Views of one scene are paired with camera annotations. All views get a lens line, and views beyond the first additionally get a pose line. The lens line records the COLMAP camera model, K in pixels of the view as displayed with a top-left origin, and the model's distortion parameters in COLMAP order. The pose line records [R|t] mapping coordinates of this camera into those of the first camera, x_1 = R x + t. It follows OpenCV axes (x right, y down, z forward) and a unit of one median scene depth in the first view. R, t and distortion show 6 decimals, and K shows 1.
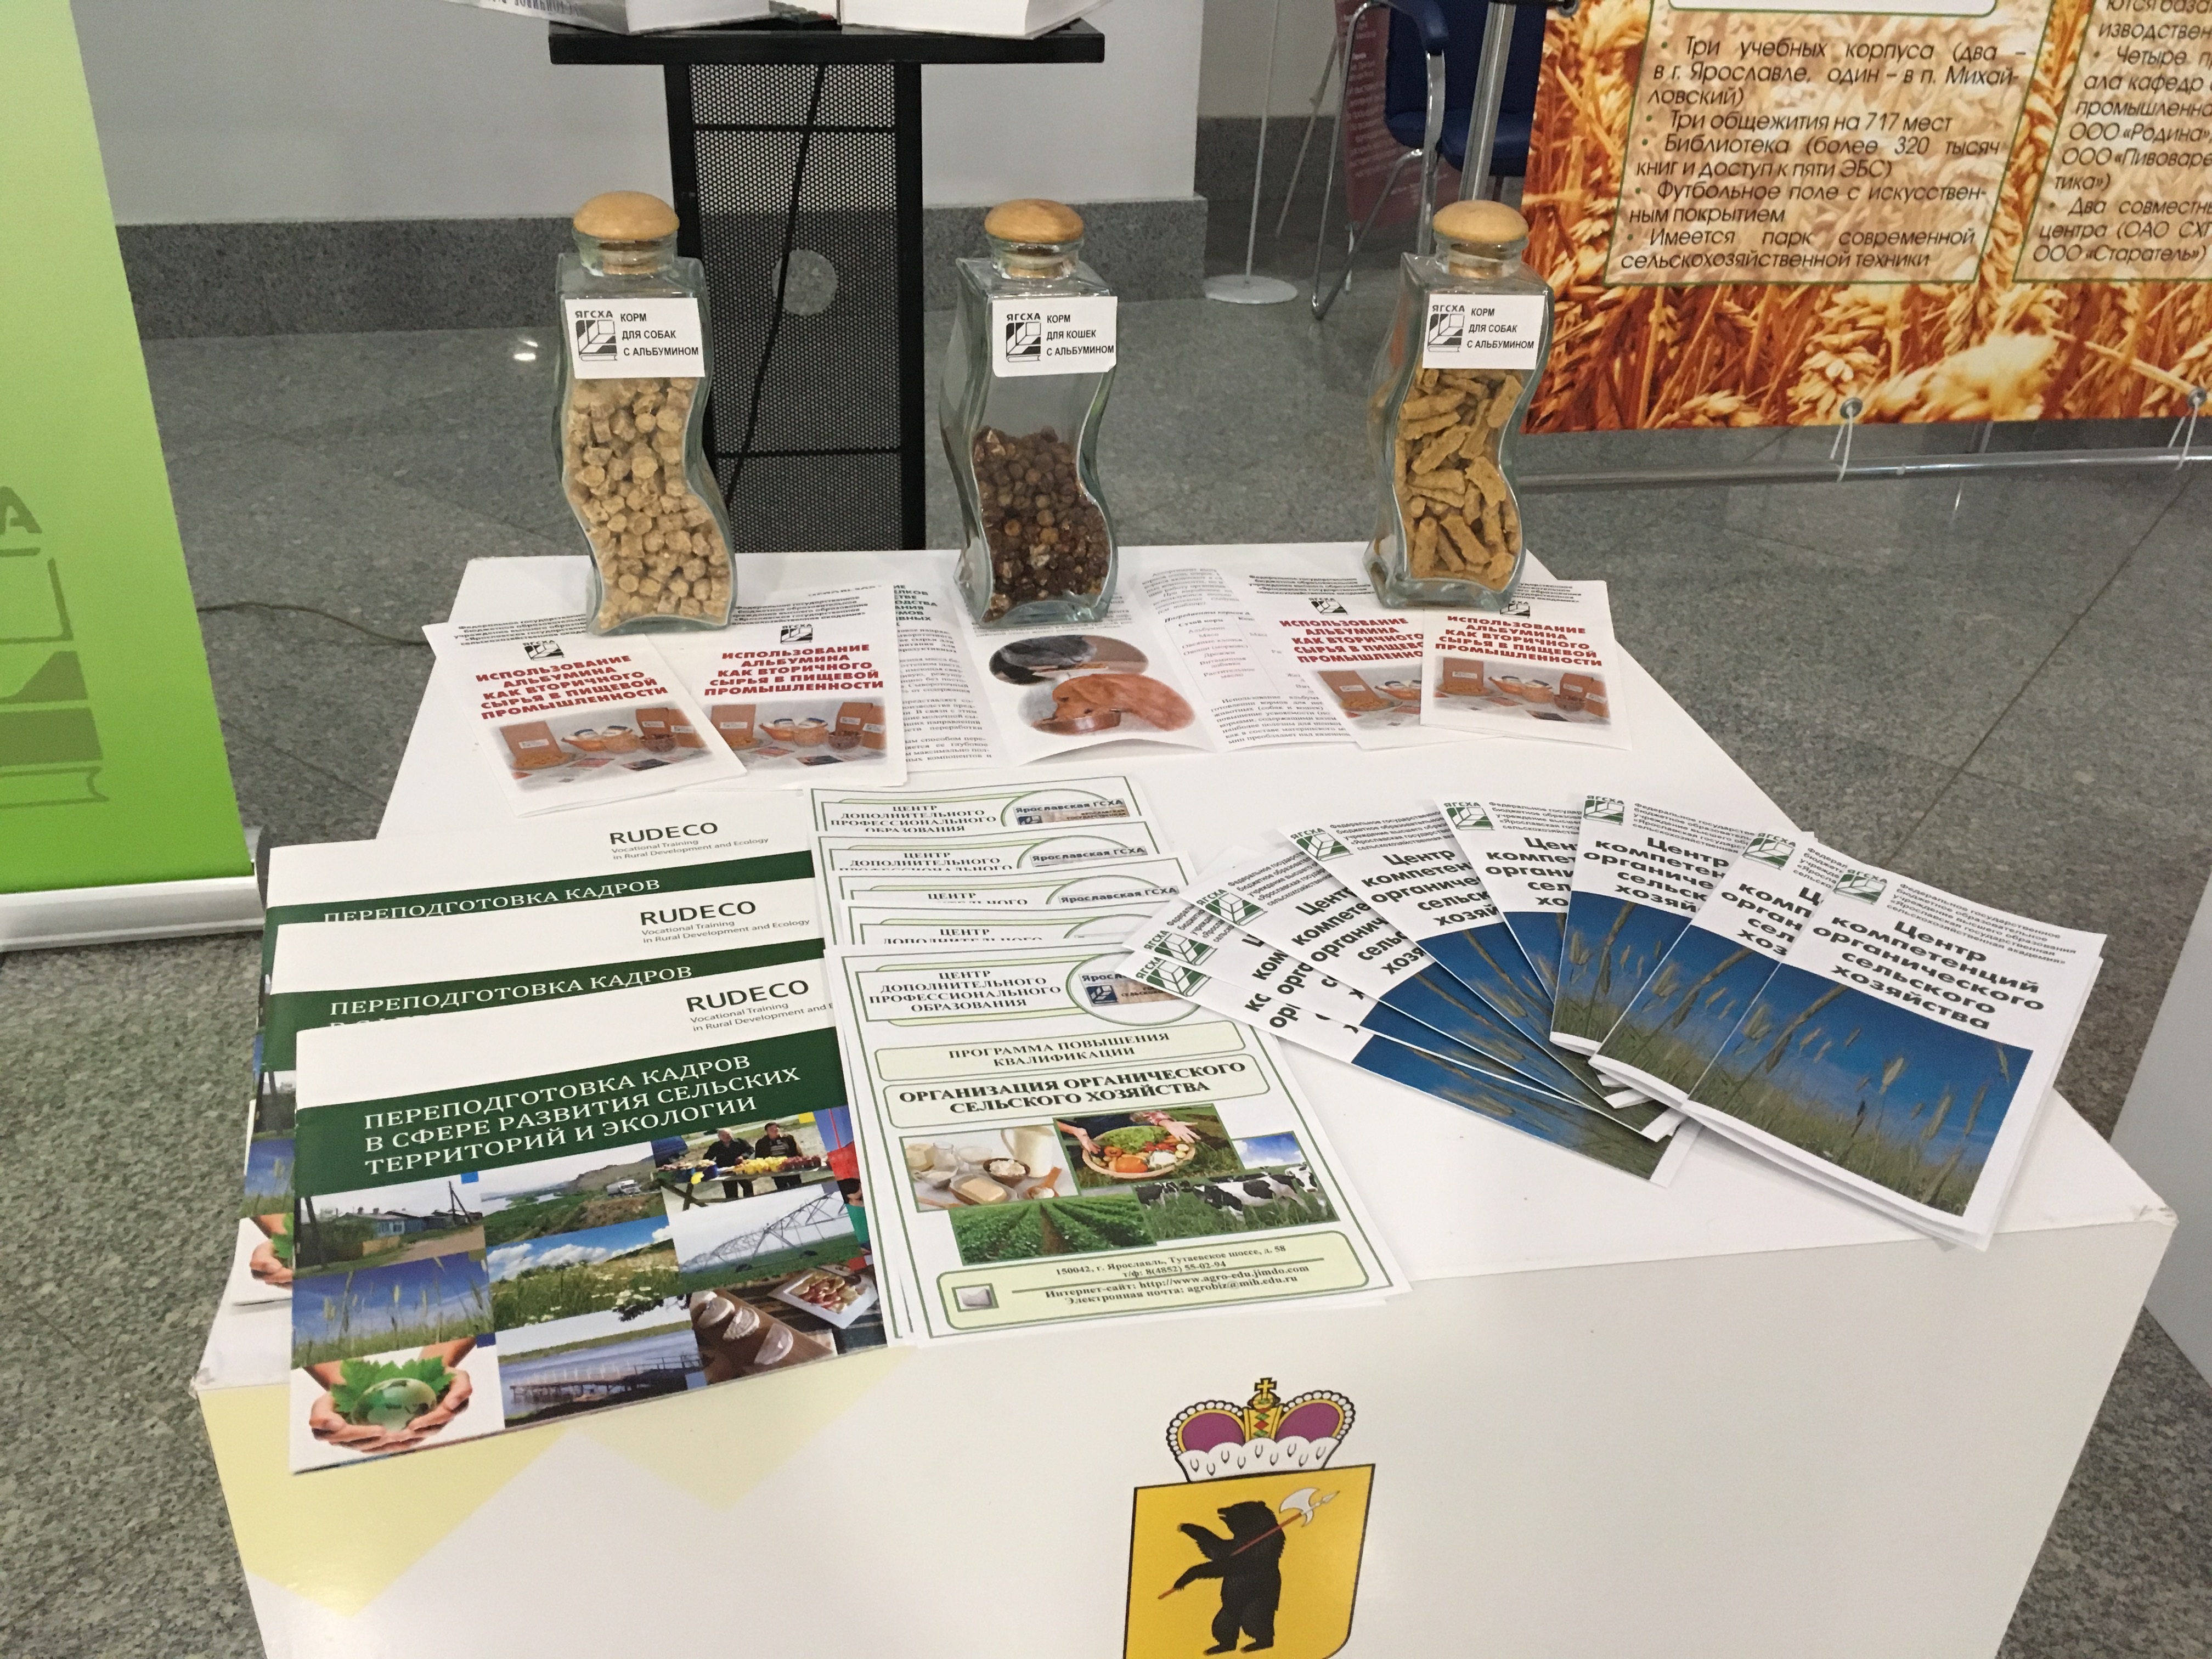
lens RADIAL K [[1880.7, 0, 1108.7], [0, 1880.7, 837.9], [0, 0, 1]] dist [0.073519, -0.116161]
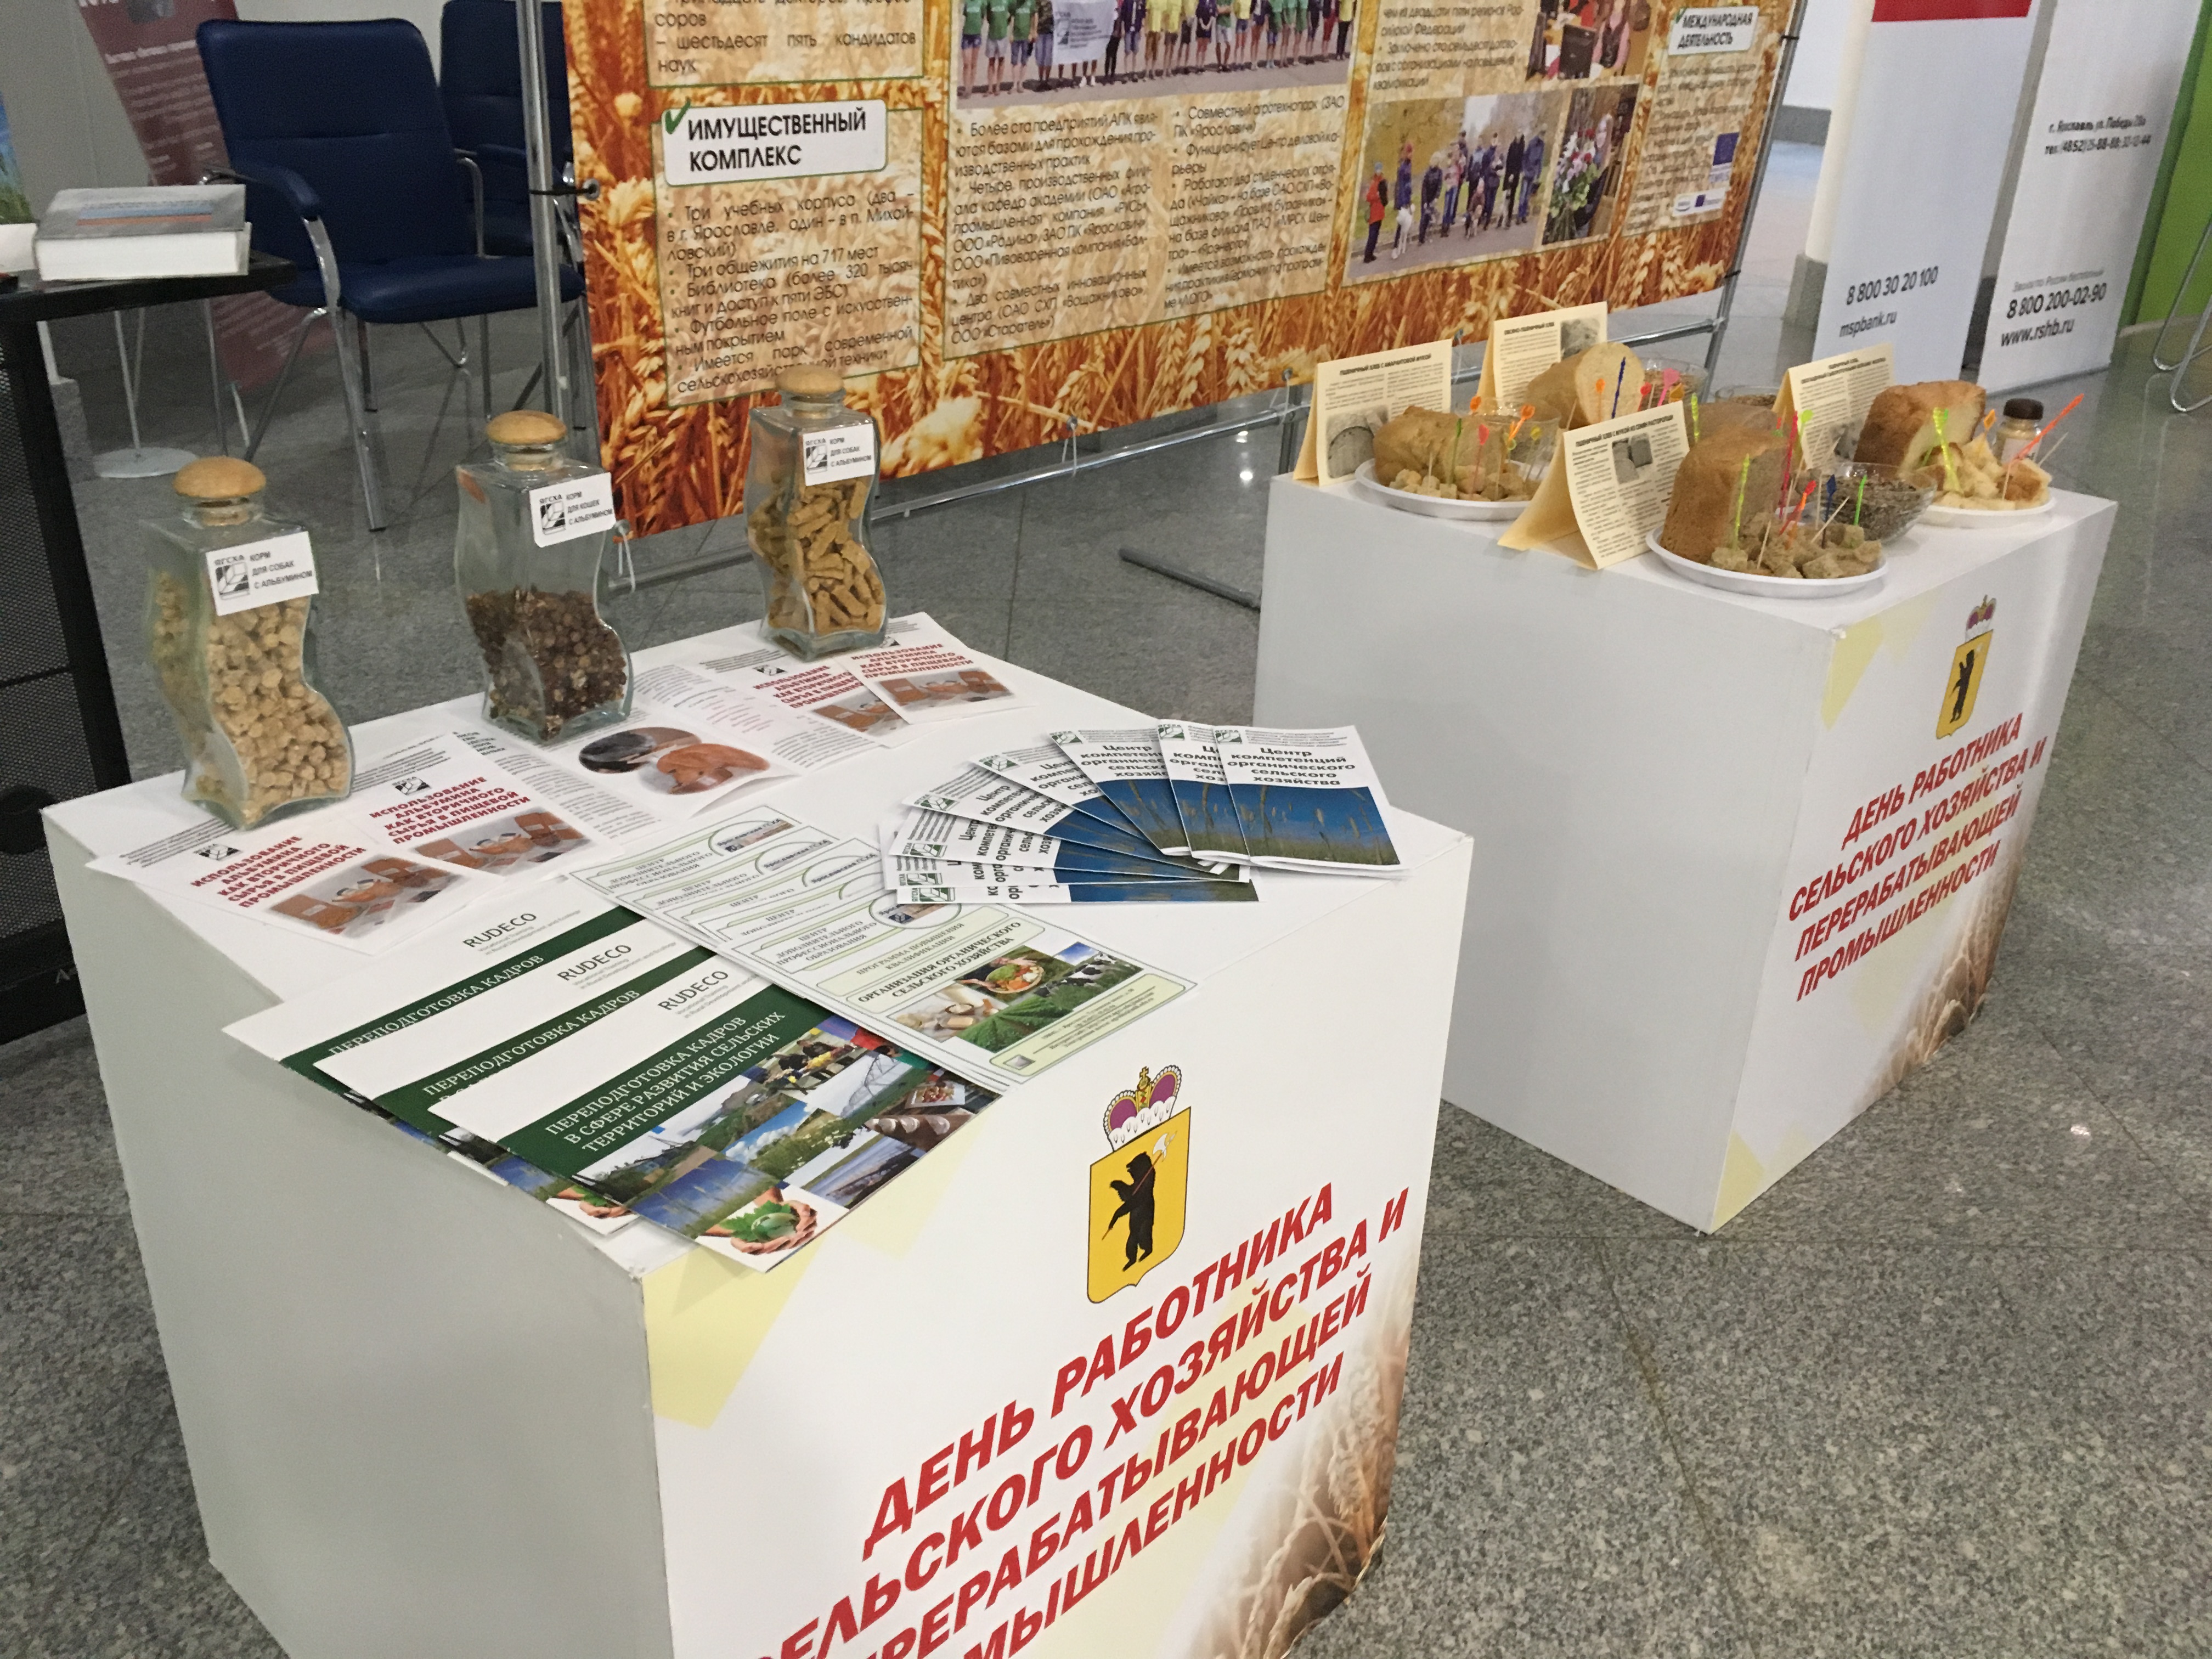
lens RADIAL K [[1879.0, 0, 1114.2], [0, 1879.0, 837.7], [0, 0, 1]] dist [0.039103, -0.002351]
pose [[0.794293, -0.275256, 0.541602, -0.247327], [0.300398, 0.952813, 0.043691, 0.003026], [-0.528071, 0.127993, 0.839499, -0.130951]]
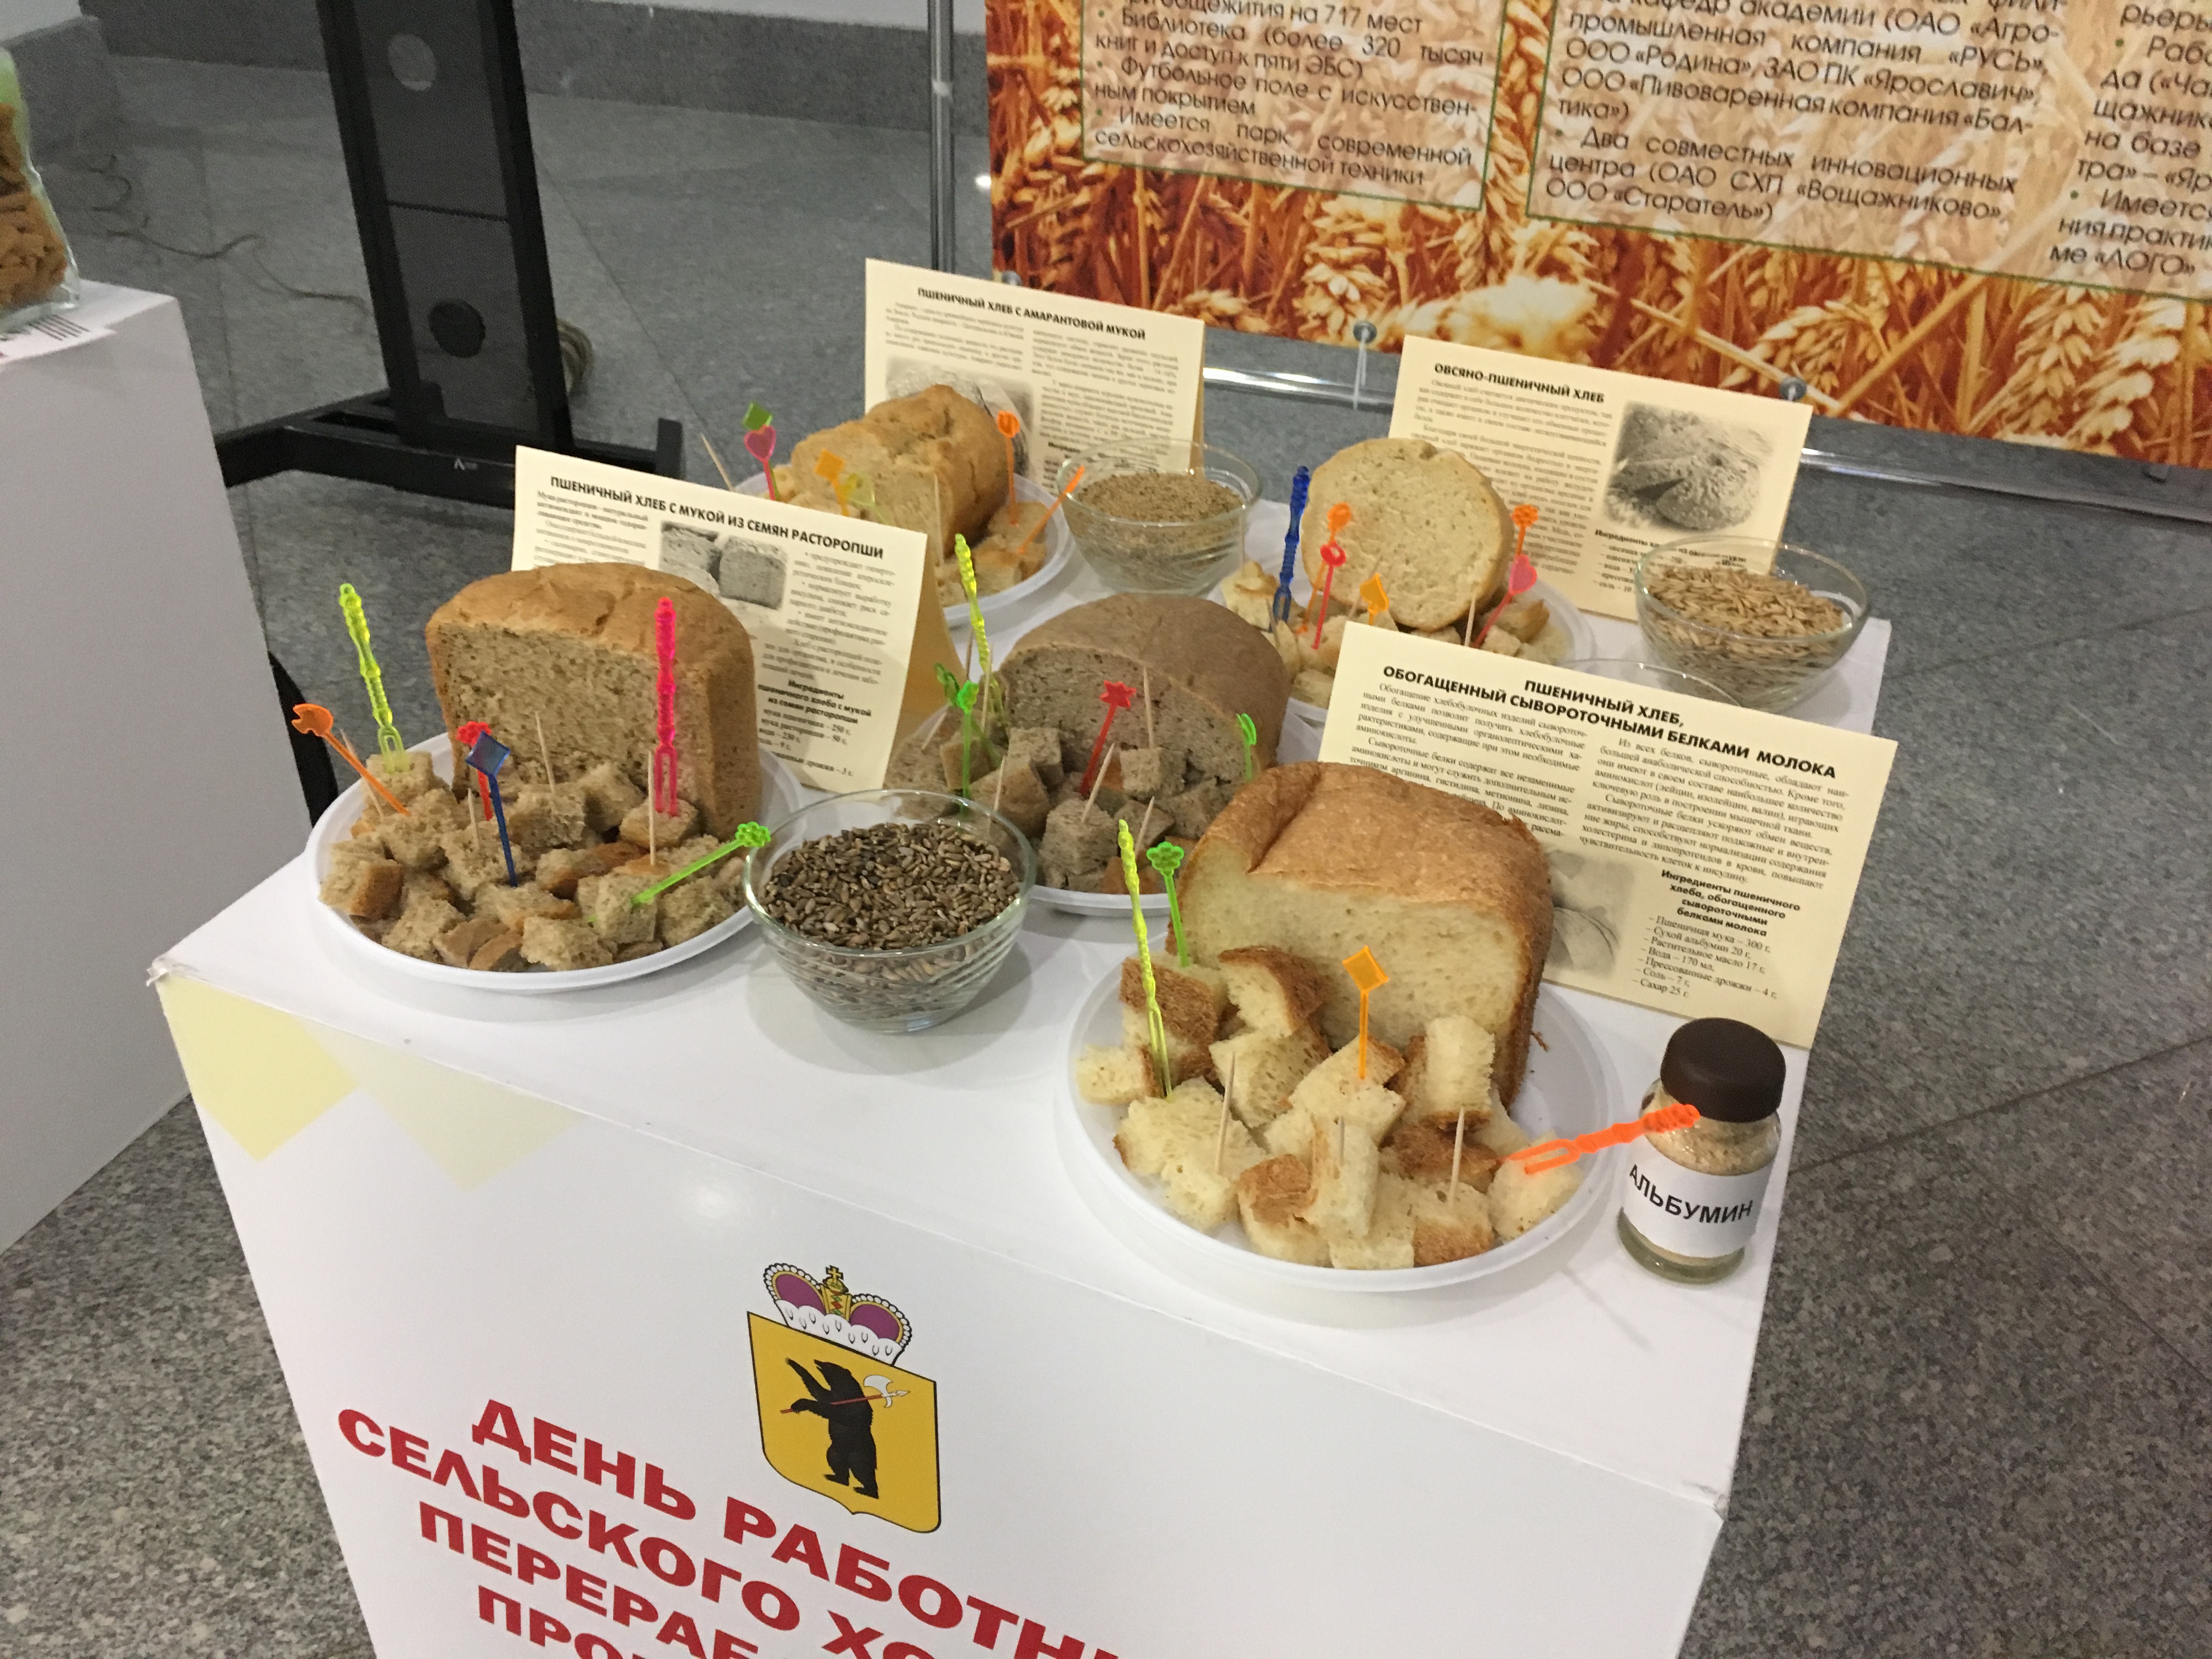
lens RADIAL K [[1880.7, 0, 1108.7], [0, 1880.7, 837.9], [0, 0, 1]] dist [0.073519, -0.116161]
pose [[0.863796, 0.275239, -0.422020, 0.809429], [-0.245533, 0.961368, 0.124438, -0.077016], [0.439967, -0.003869, 0.898006, 0.112214]]
